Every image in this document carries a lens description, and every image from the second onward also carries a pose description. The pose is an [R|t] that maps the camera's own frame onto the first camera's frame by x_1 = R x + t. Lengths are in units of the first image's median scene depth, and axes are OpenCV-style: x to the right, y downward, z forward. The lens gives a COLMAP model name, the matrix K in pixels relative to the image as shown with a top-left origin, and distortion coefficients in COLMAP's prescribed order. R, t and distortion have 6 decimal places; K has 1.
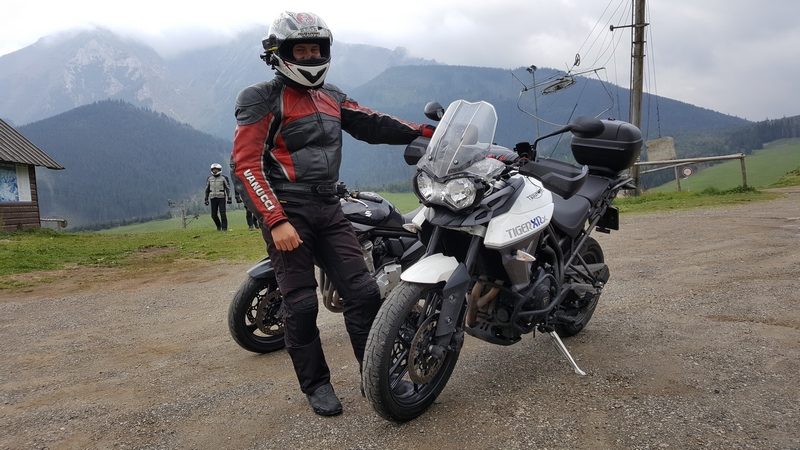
lens RADIAL K [[611.2, 0, 378.4], [0, 611.2, 217.4], [0, 0, 1]] dist [0.004601, -0.084609]
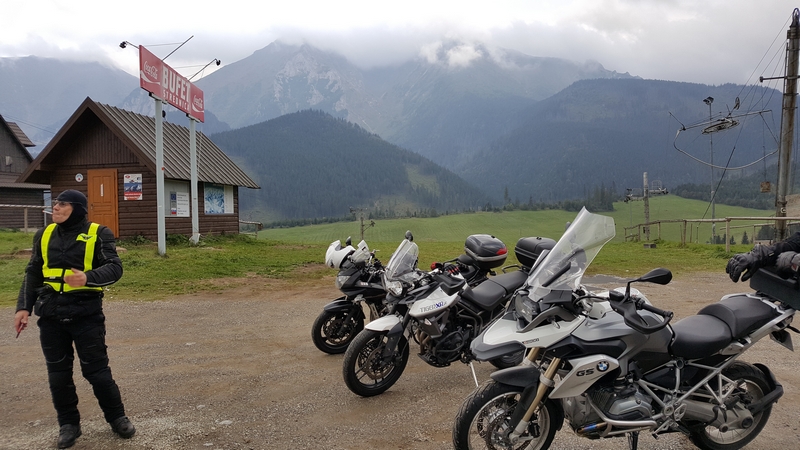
lens RADIAL K [[625.4, 0, 400.0], [0, 625.4, 225.0], [0, 0, 1]] dist [0.095772, -0.204369]
pose [[0.960289, 0.075070, -0.268718, 0.123870], [-0.073383, 0.997170, 0.016332, -0.051195], [0.269184, 0.004036, 0.963080, -0.182811]]
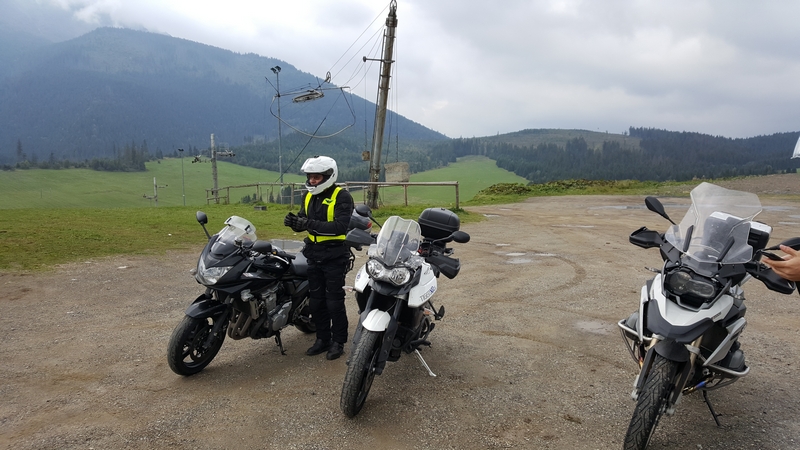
lens RADIAL K [[625.4, 0, 400.0], [0, 625.4, 225.0], [0, 0, 1]] dist [0.095772, -0.204369]
pose [[0.876113, 0.044553, 0.480043, -0.125637], [-0.064101, 0.997645, 0.024397, -0.039878], [-0.477826, -0.052146, 0.876906, -0.090343]]
